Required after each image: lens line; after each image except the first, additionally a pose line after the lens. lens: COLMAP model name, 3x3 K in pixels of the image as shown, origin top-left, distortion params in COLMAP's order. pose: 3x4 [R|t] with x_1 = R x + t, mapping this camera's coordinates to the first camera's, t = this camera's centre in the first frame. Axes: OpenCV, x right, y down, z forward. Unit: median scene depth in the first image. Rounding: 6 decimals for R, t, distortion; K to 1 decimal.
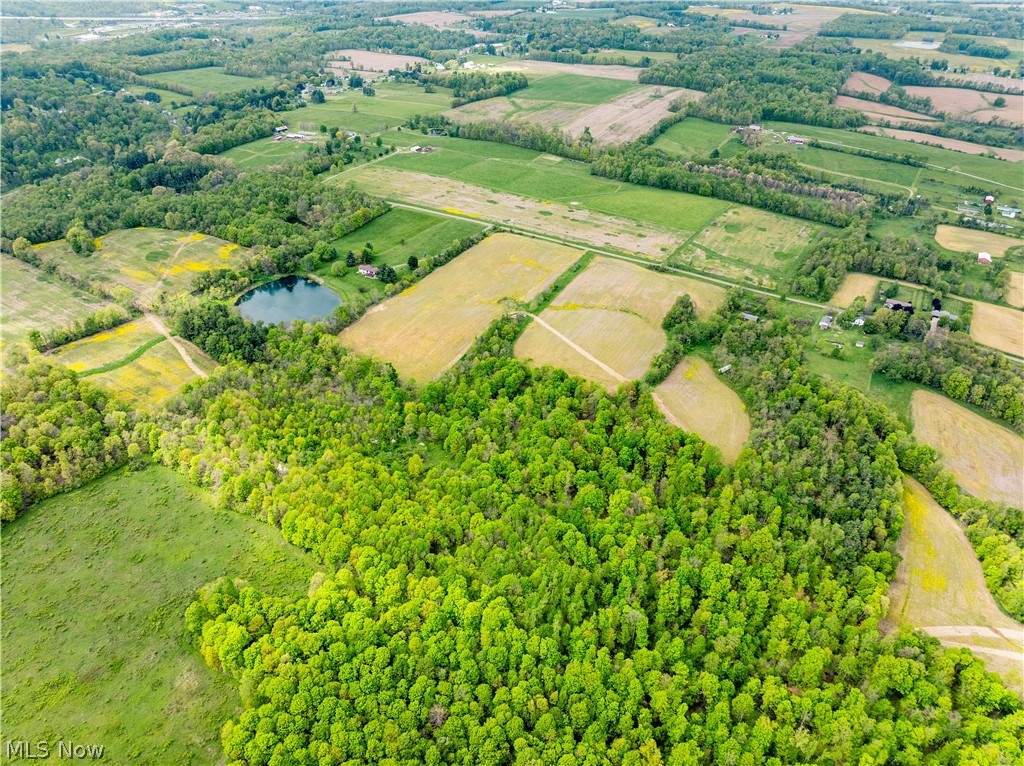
lens RADIAL K [[719.4, 0, 517.4], [0, 719.4, 381.6], [0, 0, 1]] dist [-0.050446, 0.019816]
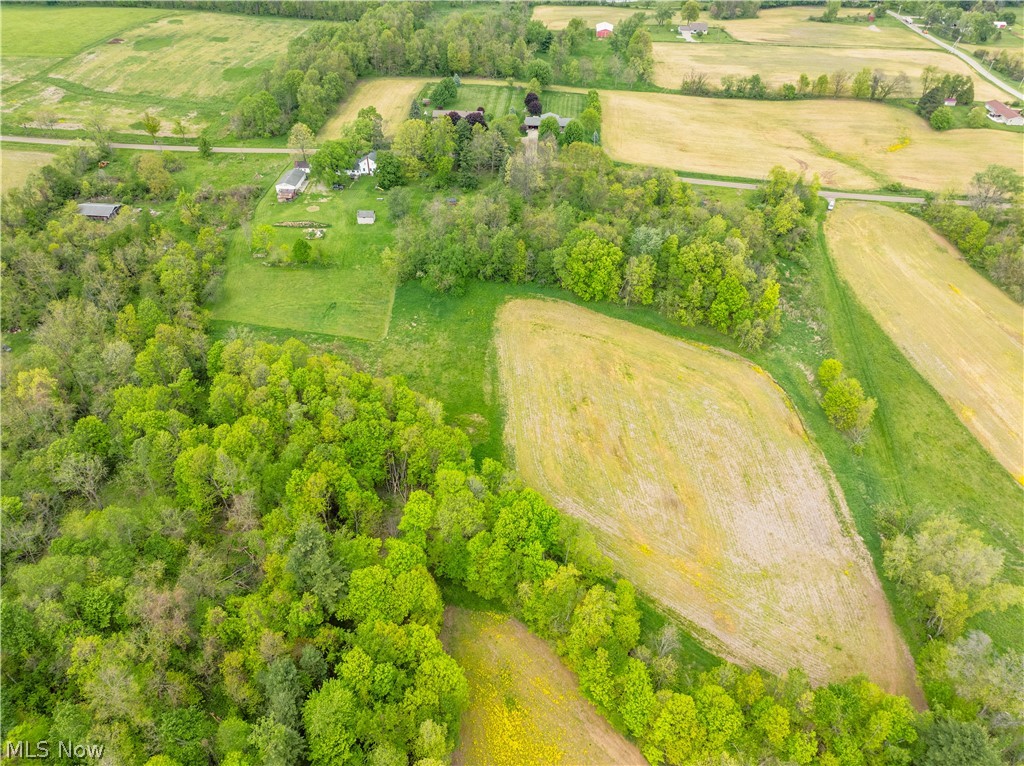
lens RADIAL K [[719.4, 0, 507.7], [0, 719.4, 378.1], [0, 0, 1]] dist [-0.050446, 0.019816]
pose [[0.899747, -0.278924, 0.335644, 0.474797], [0.241518, 0.958831, 0.149371, -0.007907], [-0.363489, -0.053332, 0.930071, 0.711894]]
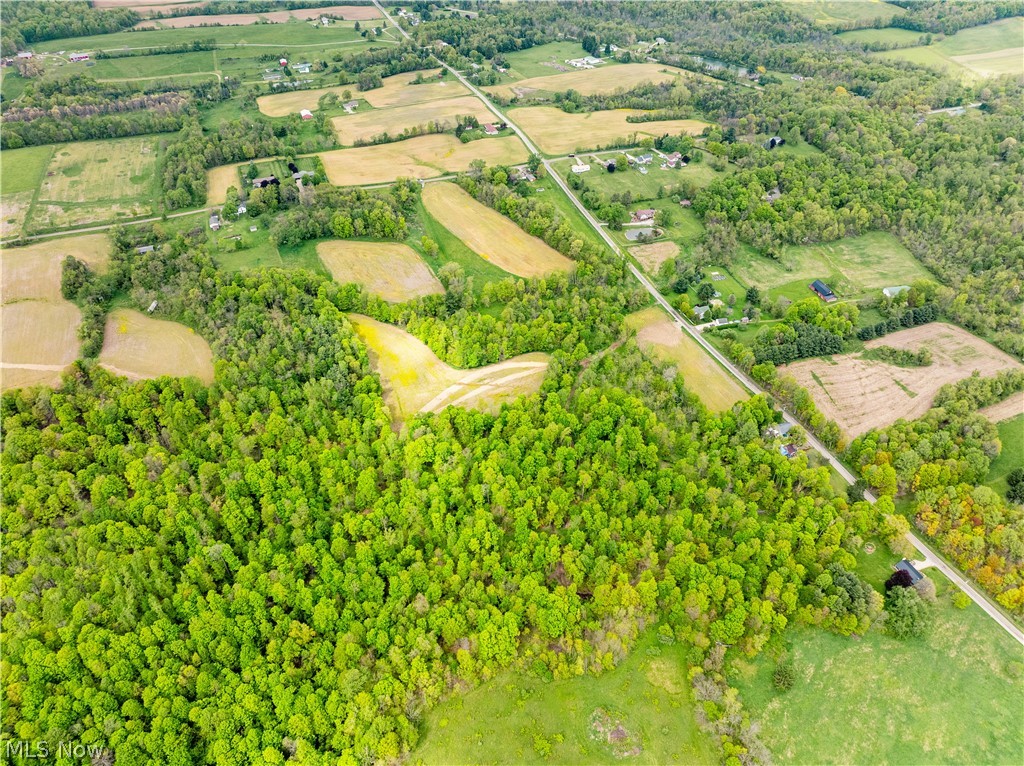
lens RADIAL K [[719.4, 0, 513.4], [0, 719.4, 385.2], [0, 0, 1]] dist [-0.050446, 0.019816]
pose [[0.620664, -0.521456, 0.585543, -0.037013], [0.436776, 0.850132, 0.294112, 0.003769], [-0.651155, 0.073206, 0.755406, -0.065544]]
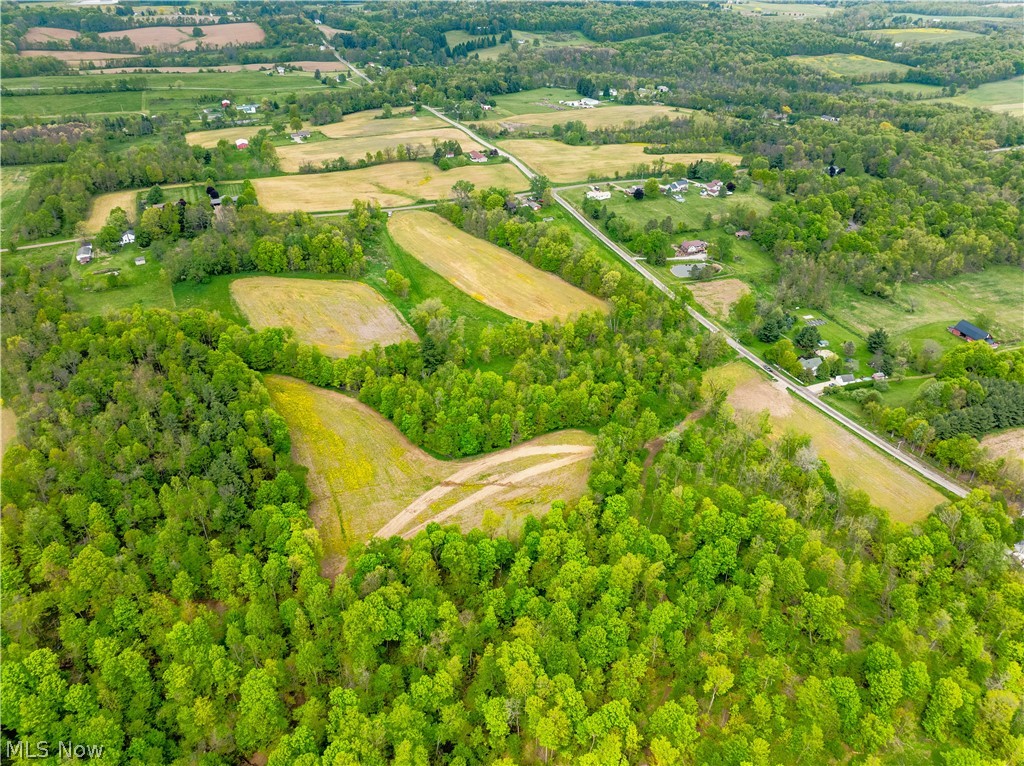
lens RADIAL K [[719.4, 0, 509.4], [0, 719.4, 389.8], [0, 0, 1]] dist [-0.050446, 0.019816]
pose [[0.592369, -0.448310, 0.669416, 0.188479], [0.445157, 0.874661, 0.191841, 0.113188], [-0.671516, 0.184355, 0.717691, 0.290482]]
